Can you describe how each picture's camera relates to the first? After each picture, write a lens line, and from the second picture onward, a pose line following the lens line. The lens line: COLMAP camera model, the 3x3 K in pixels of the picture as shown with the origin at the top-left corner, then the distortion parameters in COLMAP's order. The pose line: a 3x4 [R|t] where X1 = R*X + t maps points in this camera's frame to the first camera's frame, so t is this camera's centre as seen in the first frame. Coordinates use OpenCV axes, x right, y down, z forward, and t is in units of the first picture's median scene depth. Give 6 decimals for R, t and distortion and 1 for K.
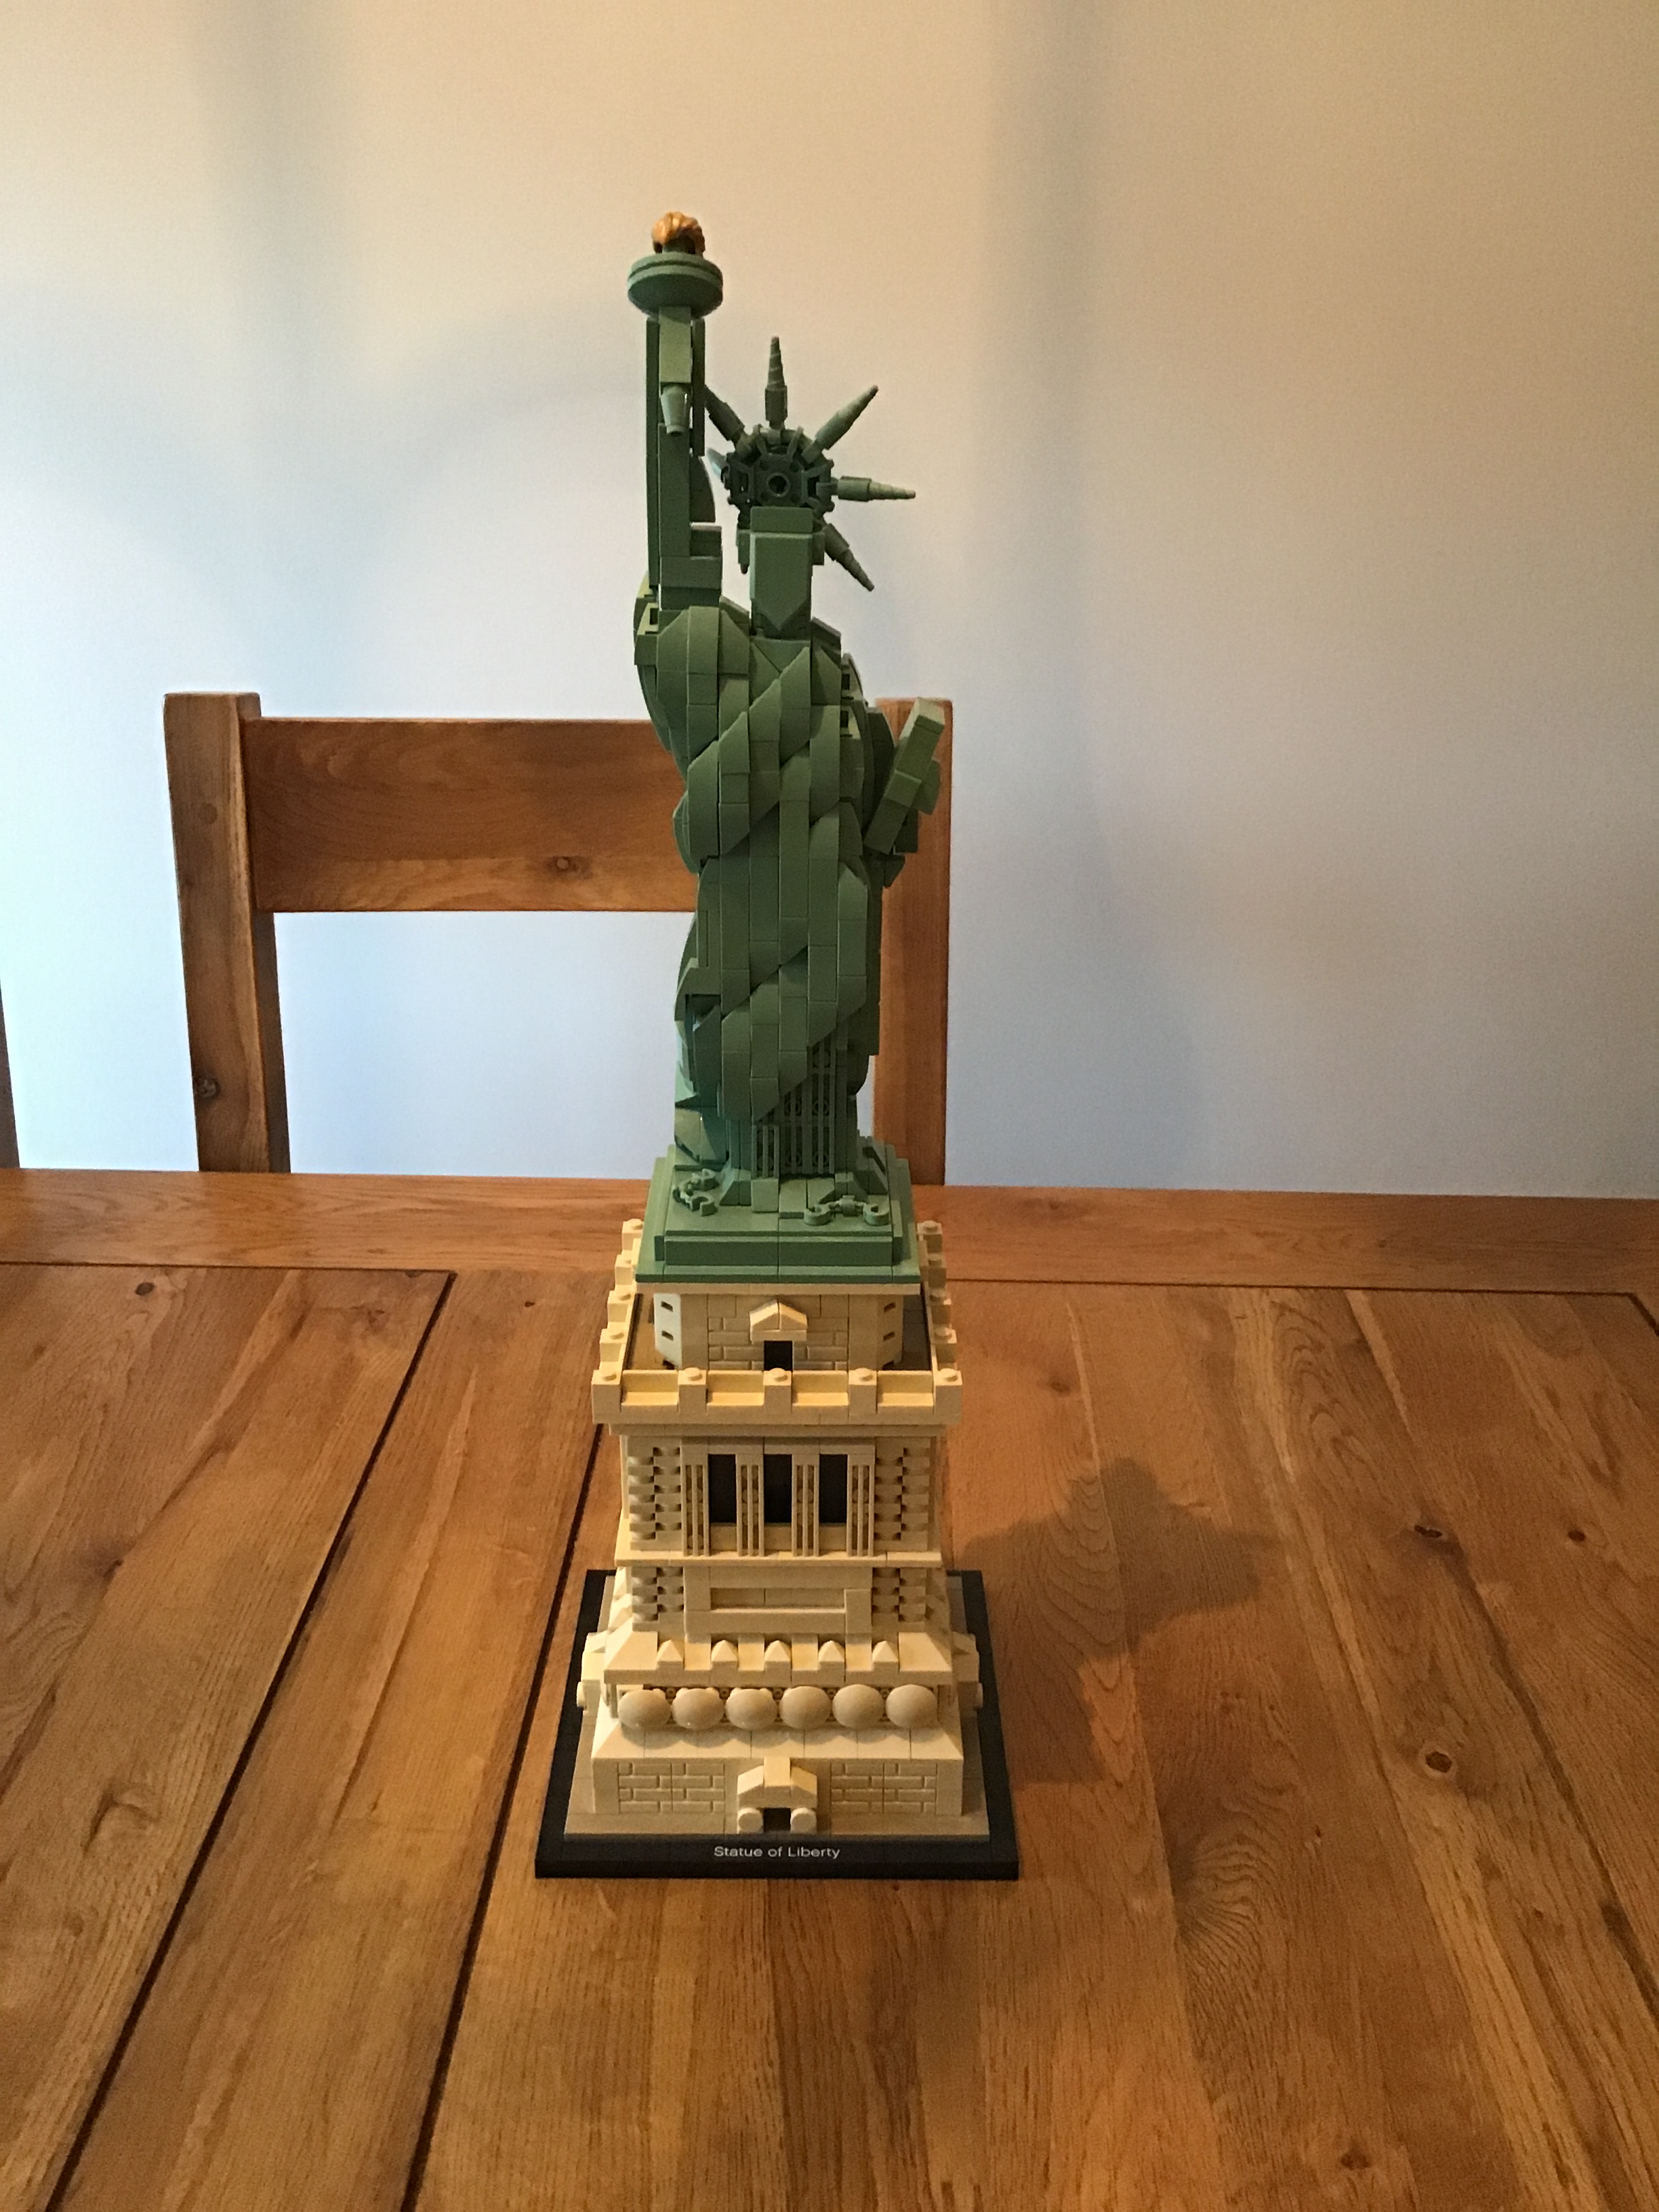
lens RADIAL K [[2007.0, 0, 820.0], [0, 2007.0, 1114.1], [0, 0, 1]] dist [0.068961, -0.117176]
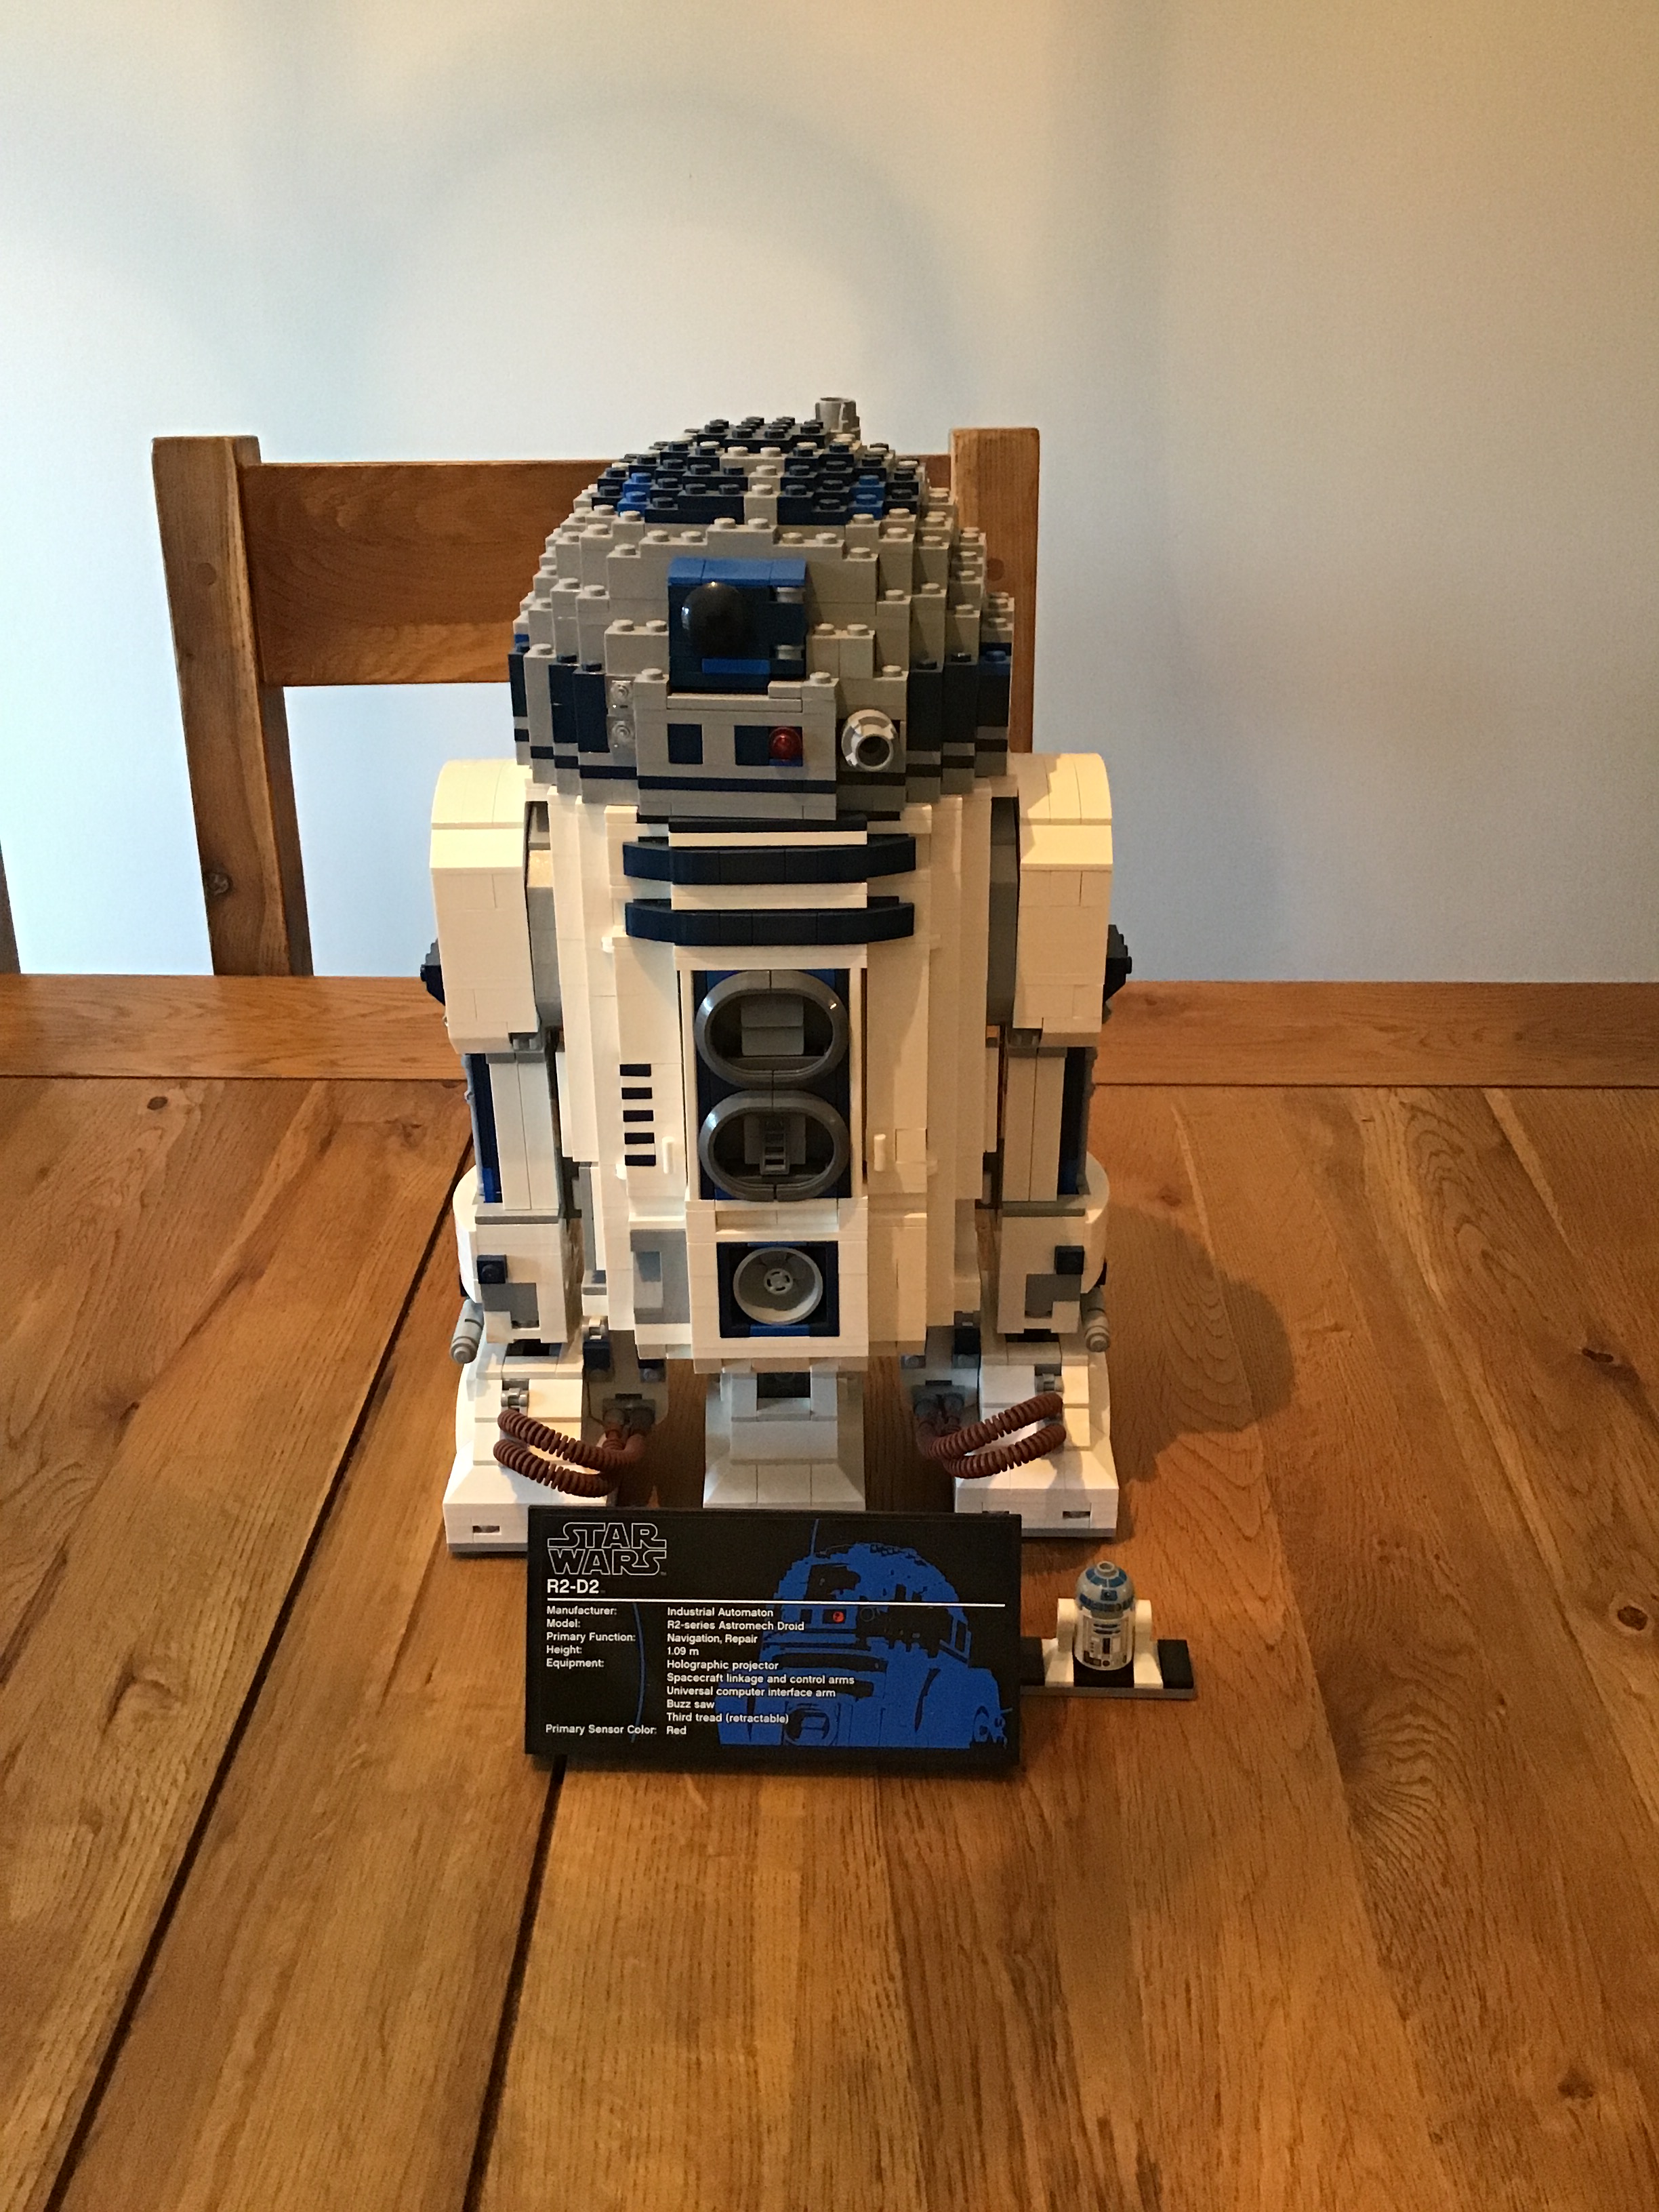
lens RADIAL K [[2007.0, 0, 824.0], [0, 2007.0, 1114.3], [0, 0, 1]] dist [0.068961, -0.117176]
pose [[0.999811, -0.012600, -0.014778, -0.028393], [0.013926, 0.995540, 0.093309, 0.014663], [0.013537, -0.093497, 0.995528, 0.133941]]
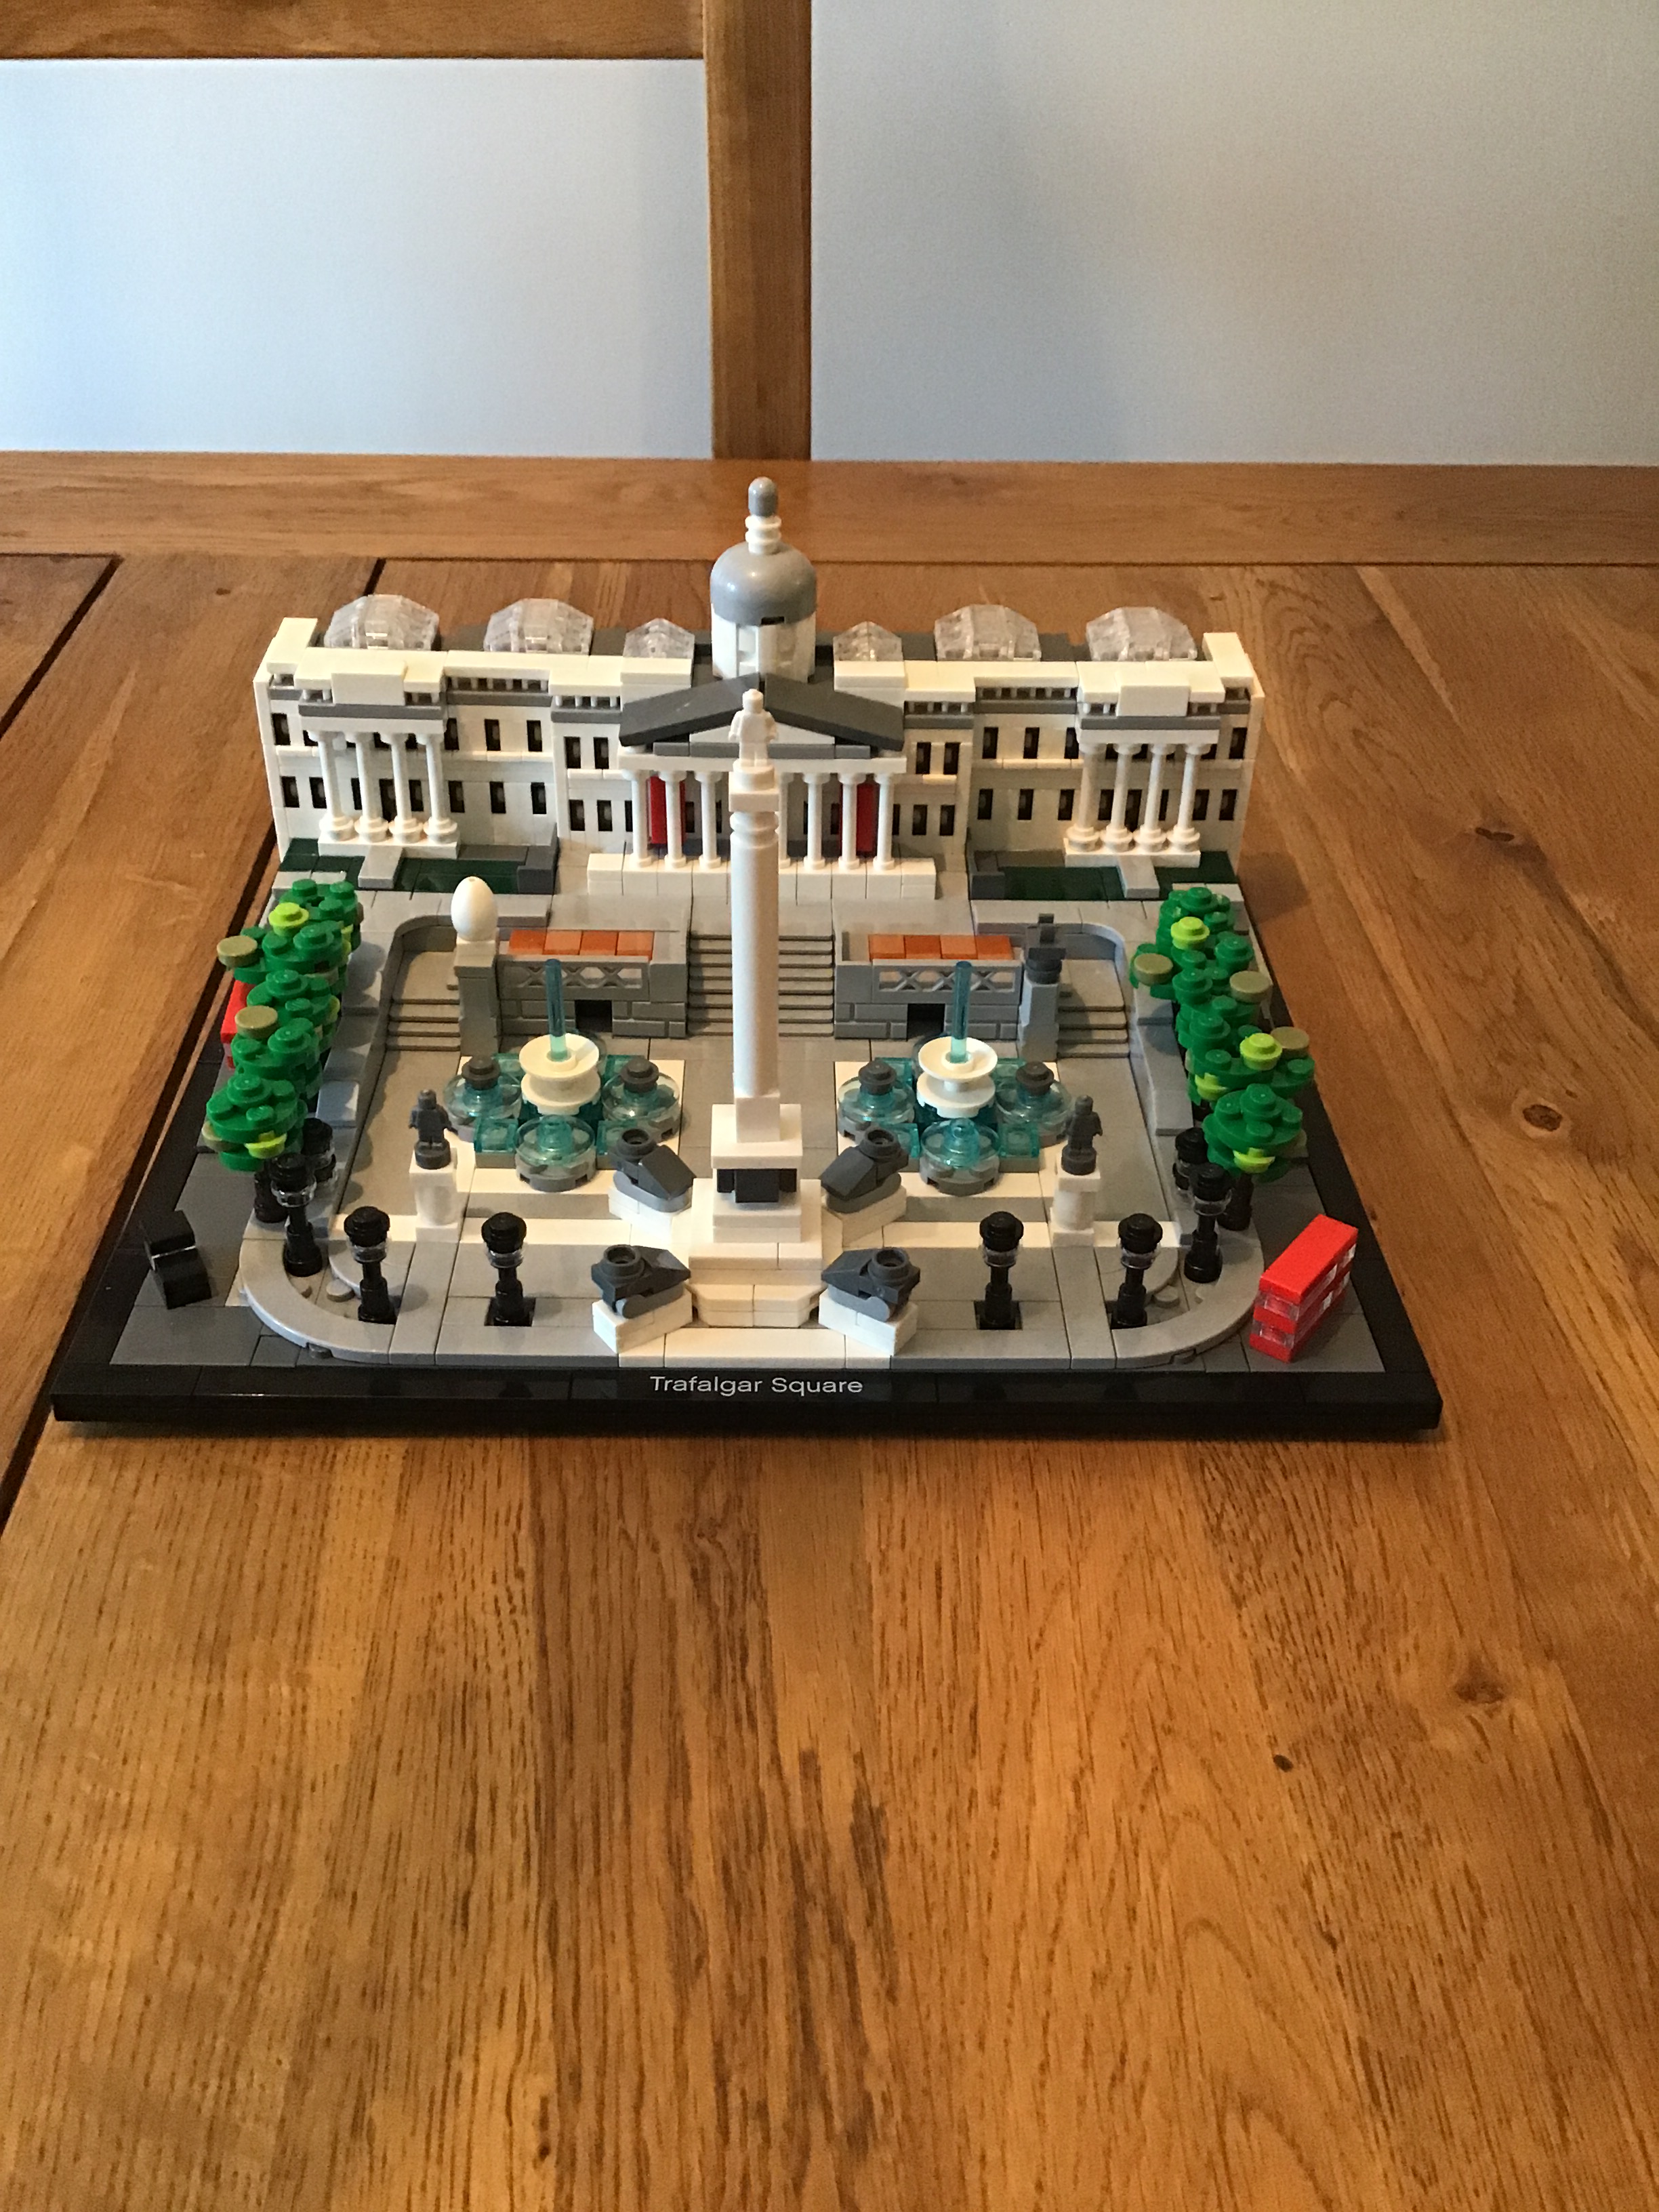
lens RADIAL K [[2007.0, 0, 803.0], [0, 2007.0, 1098.2], [0, 0, 1]] dist [0.068961, -0.117176]
pose [[0.998581, -0.026798, 0.046028, 0.028852], [0.016168, 0.975943, 0.217427, 0.157005], [-0.050747, -0.216374, 0.974991, 0.345045]]
